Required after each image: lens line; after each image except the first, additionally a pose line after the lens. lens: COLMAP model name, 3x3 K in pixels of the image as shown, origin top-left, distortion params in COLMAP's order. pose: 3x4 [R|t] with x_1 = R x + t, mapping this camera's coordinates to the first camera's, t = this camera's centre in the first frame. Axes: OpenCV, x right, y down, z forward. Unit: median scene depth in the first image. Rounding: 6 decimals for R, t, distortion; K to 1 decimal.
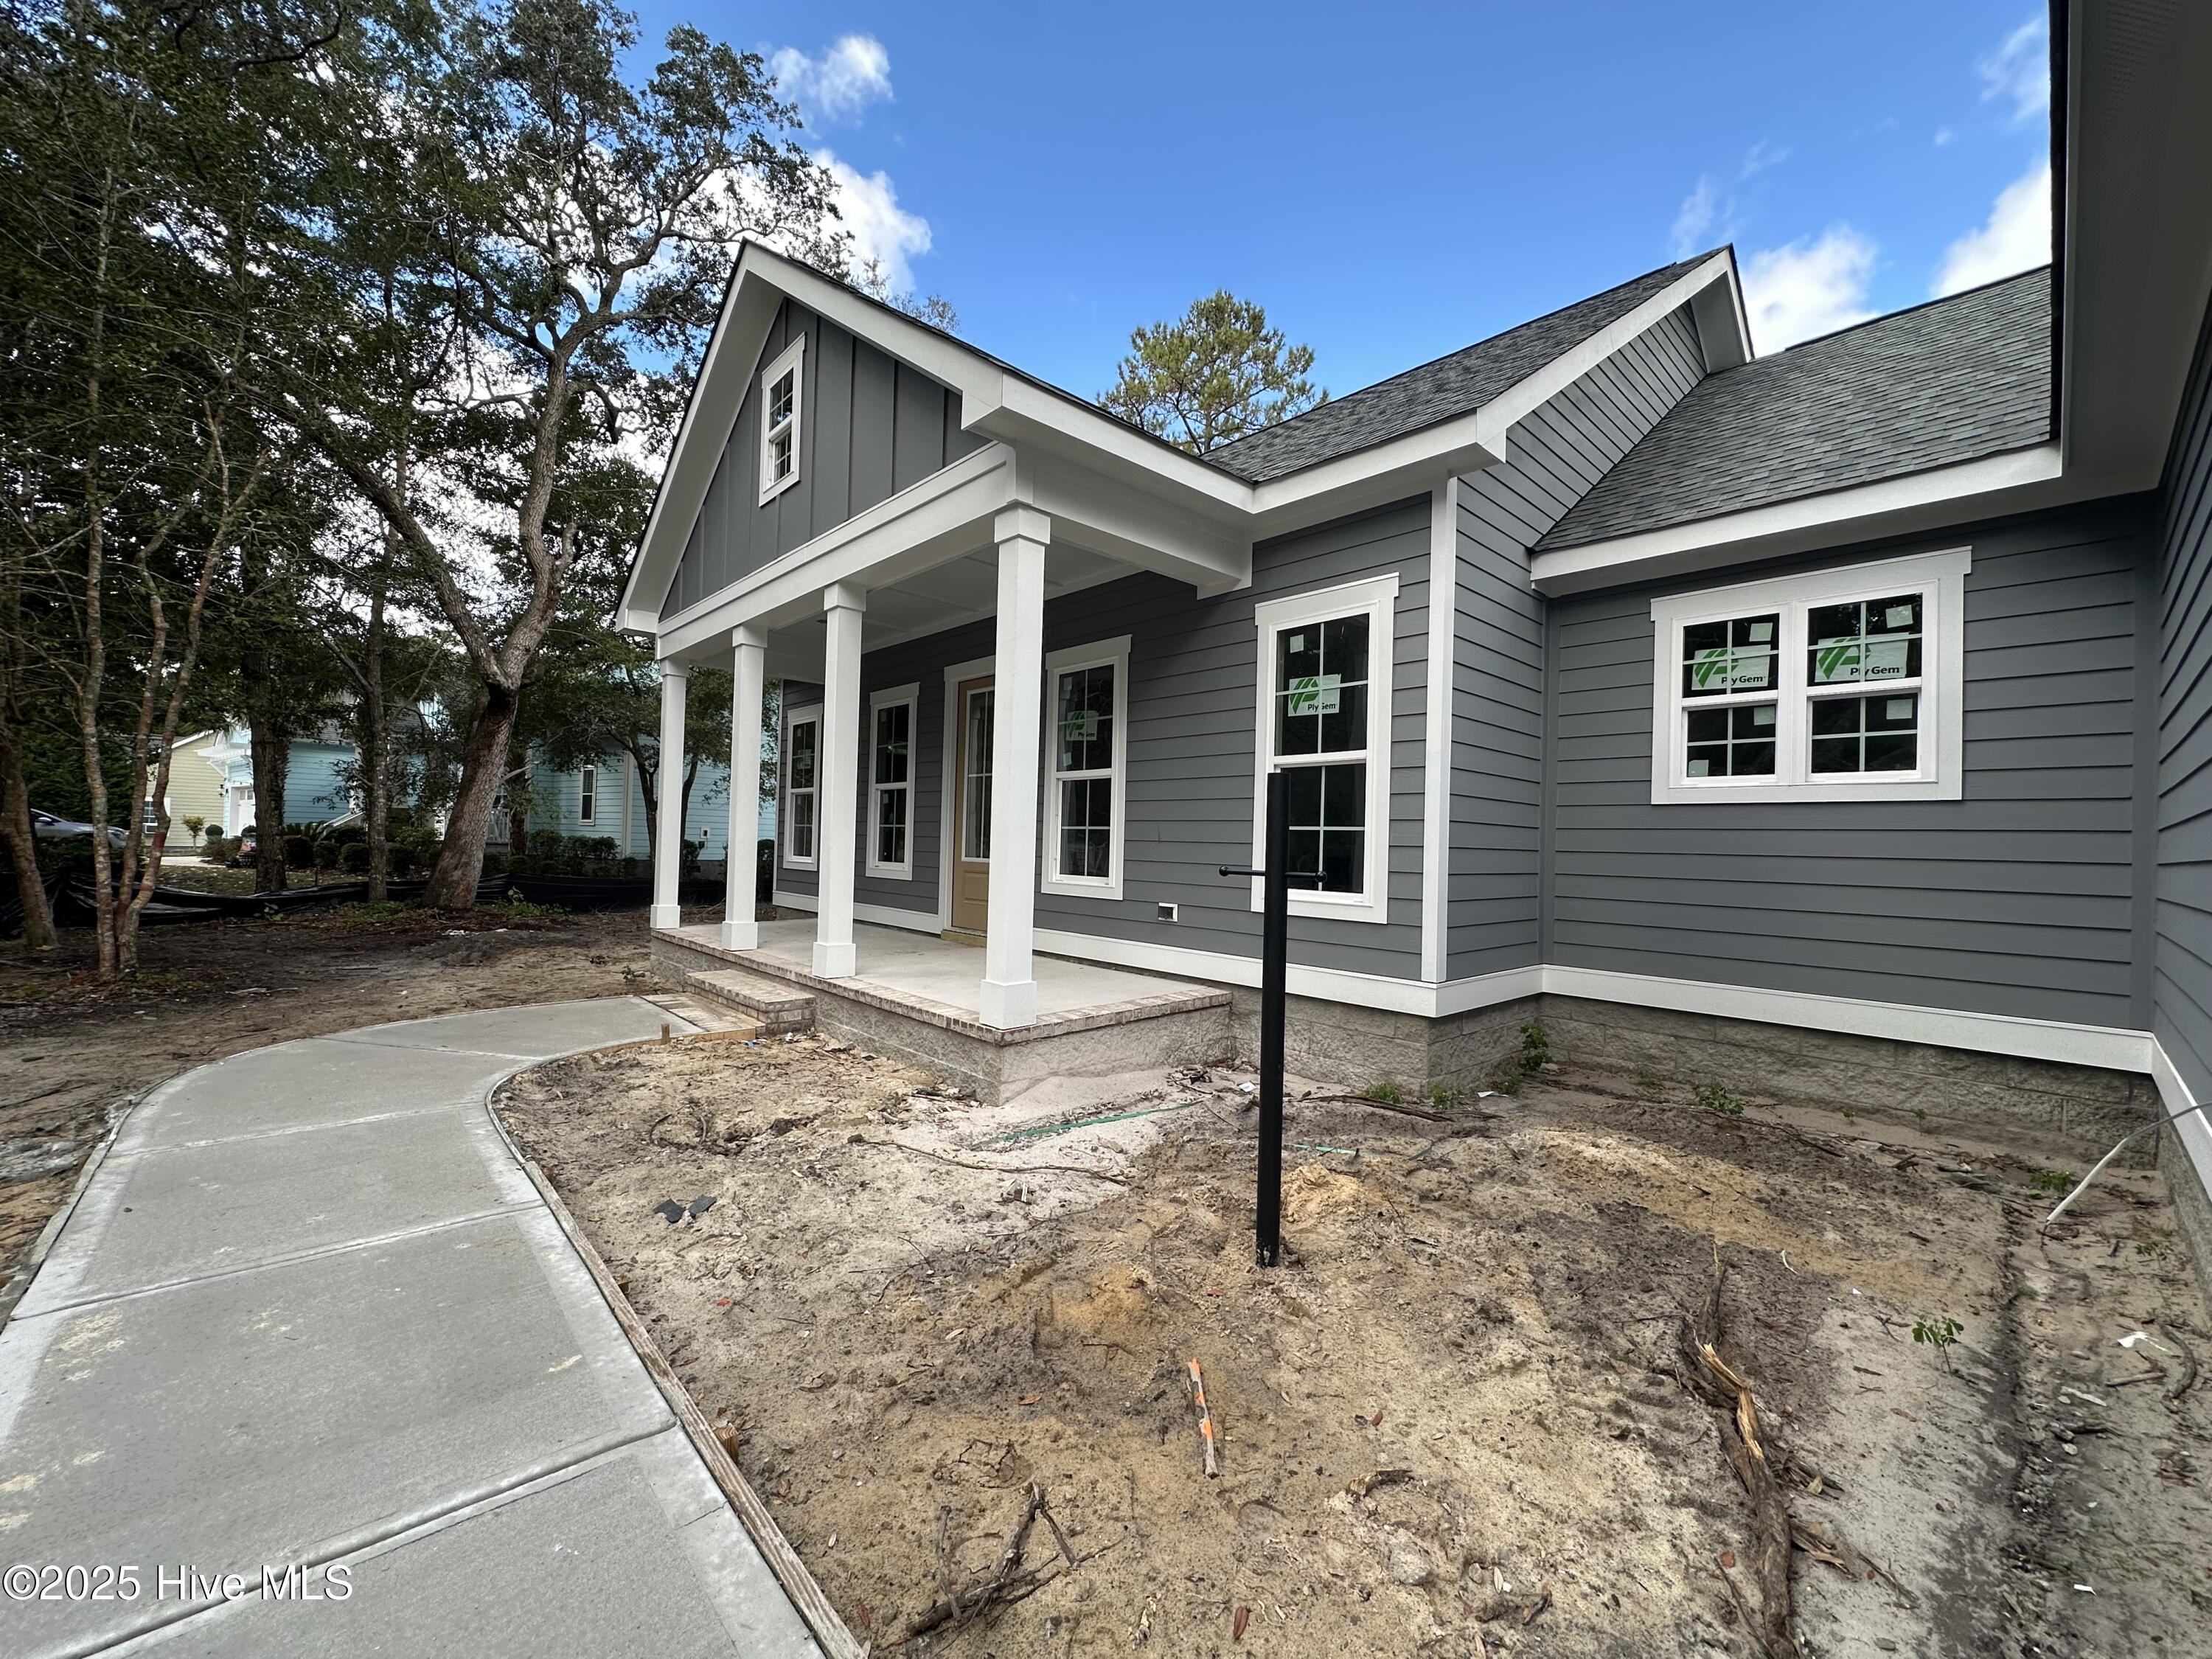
lens RADIAL K [[880.7, 0, 1106.0], [0, 880.7, 829.5], [0, 0, 1]] dist [-0.000145, -0.000108]
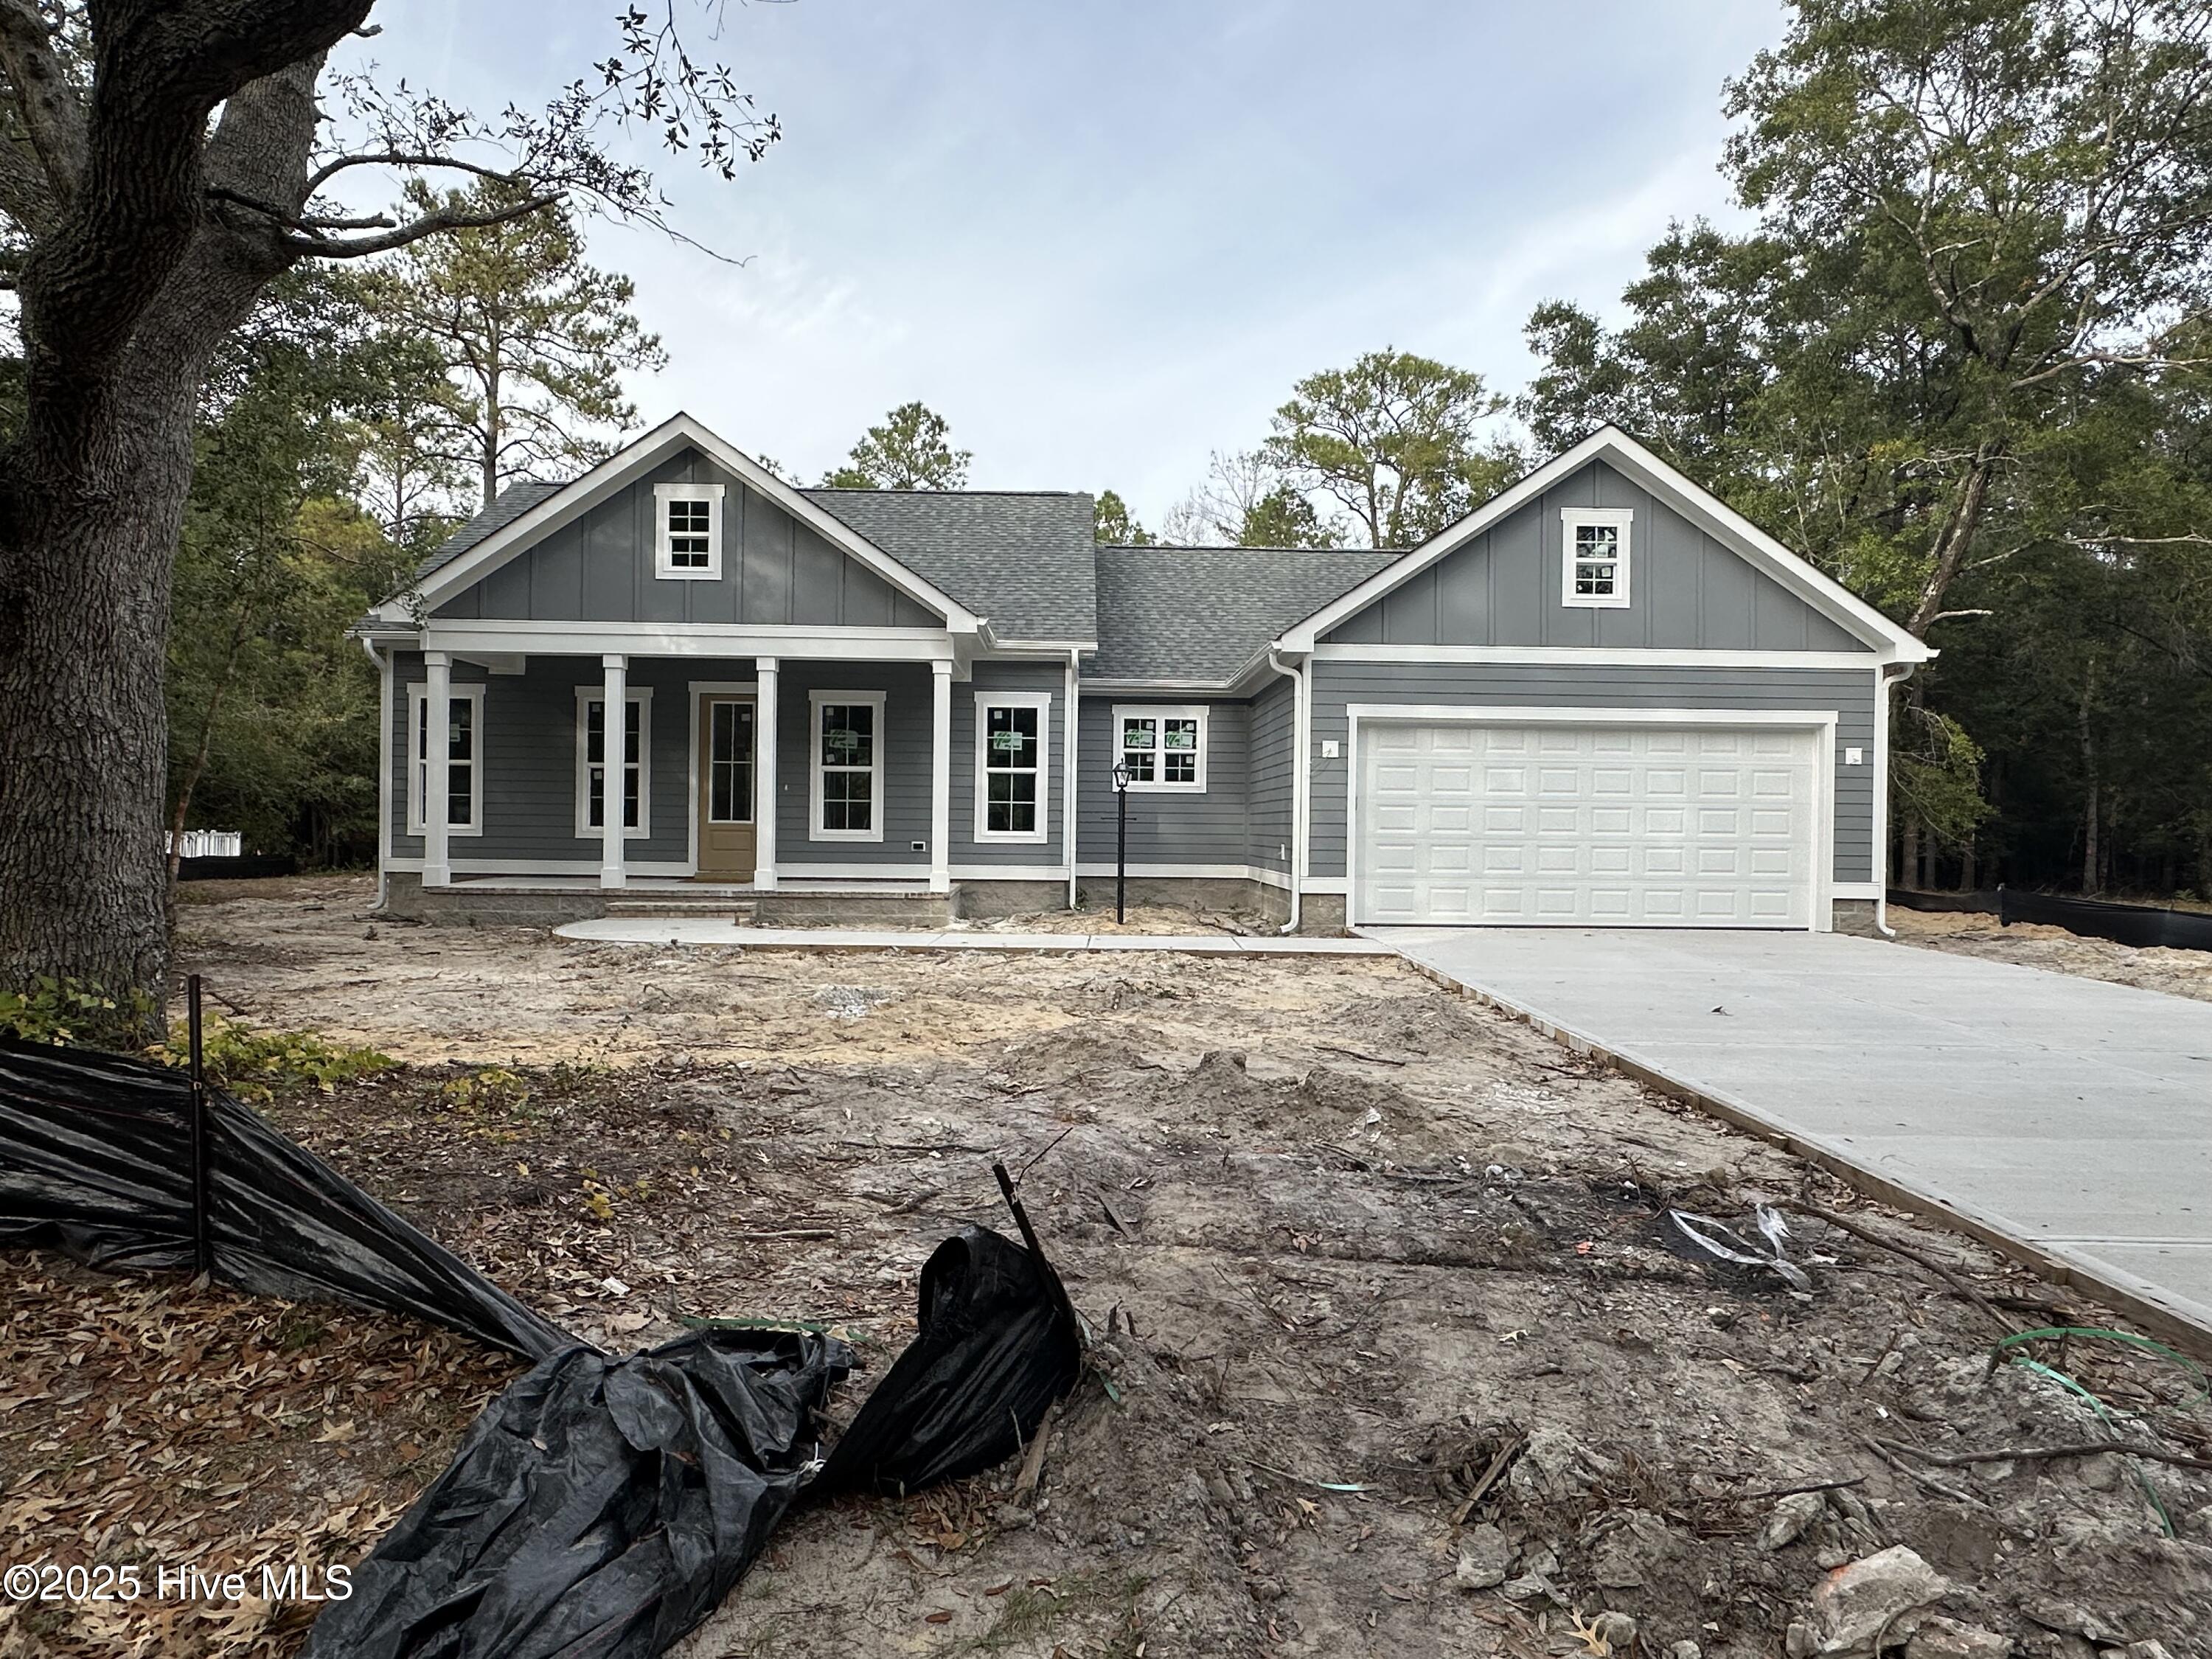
lens RADIAL K [[1287.8, 0, 1106.0], [0, 1287.8, 829.5], [0, 0, 1]] dist [-0.000161, -0.000007]
pose [[0.664438, -0.018578, 0.747112, -2.086952], [-0.007226, 0.999485, 0.031280, -0.037658], [-0.747308, -0.026182, 0.663961, -1.359087]]
